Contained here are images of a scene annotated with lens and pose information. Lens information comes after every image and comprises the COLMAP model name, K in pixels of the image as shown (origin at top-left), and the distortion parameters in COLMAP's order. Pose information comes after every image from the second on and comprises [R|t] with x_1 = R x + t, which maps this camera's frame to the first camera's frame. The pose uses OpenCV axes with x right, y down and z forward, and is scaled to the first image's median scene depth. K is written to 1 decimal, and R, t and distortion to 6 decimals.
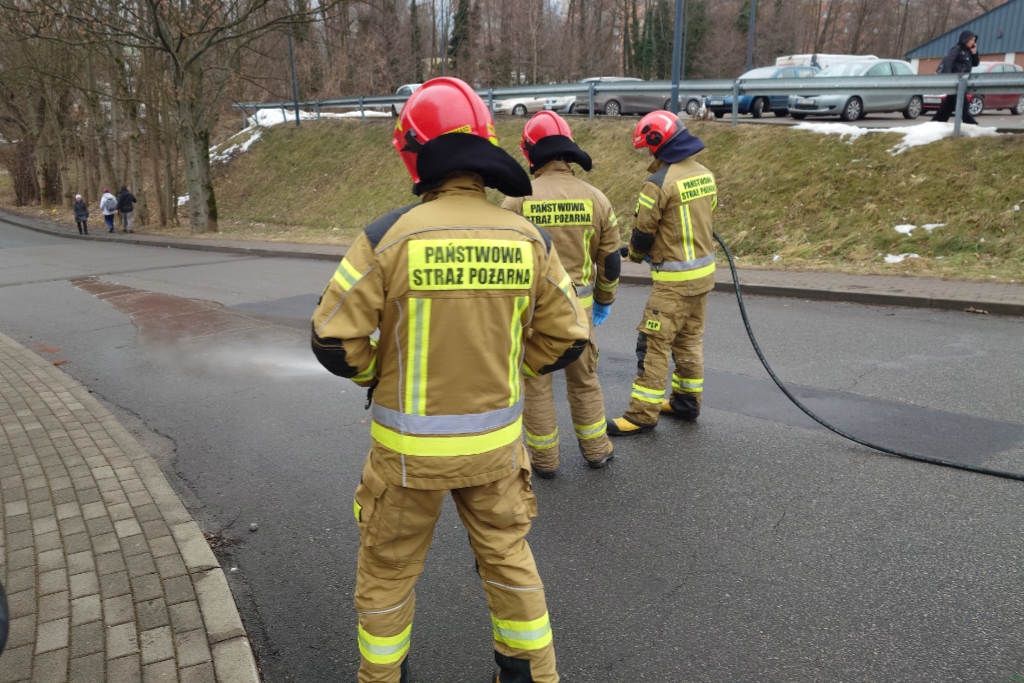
lens RADIAL K [[775.3, 0, 510.8], [0, 775.3, 406.8], [0, 0, 1]] dist [-0.004174, 0.001291]
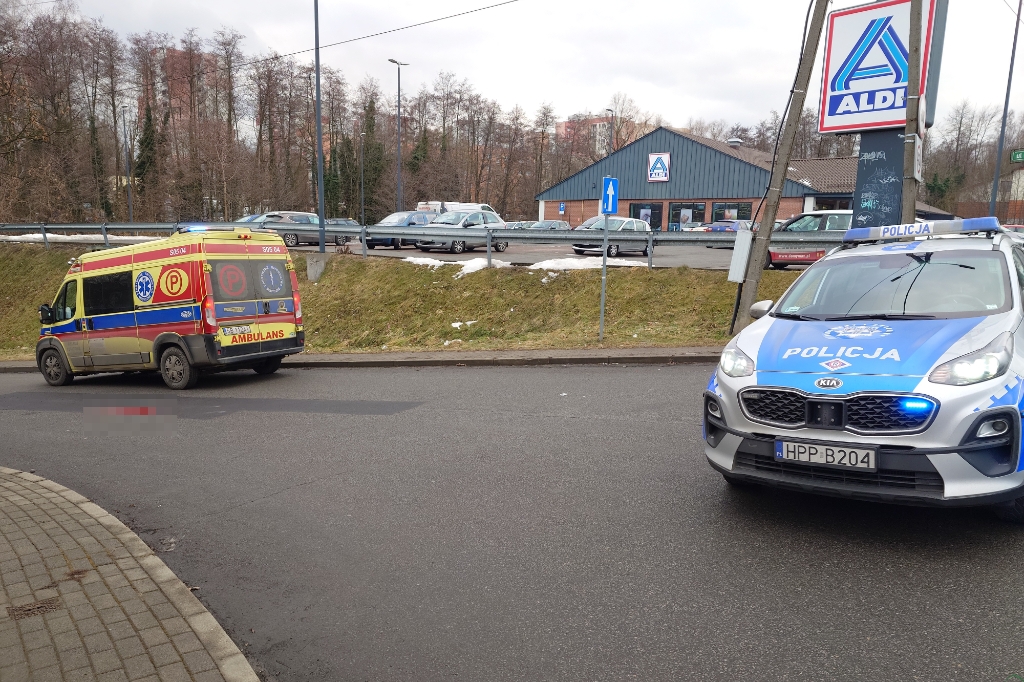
lens RADIAL K [[775.3, 0, 510.8], [0, 775.3, 406.3], [0, 0, 1]] dist [-0.004174, 0.001291]
pose [[0.934798, -0.066370, 0.348924, 0.039048], [0.115896, 0.985614, -0.123017, 0.111104], [-0.335740, 0.155435, 0.929042, -0.377052]]
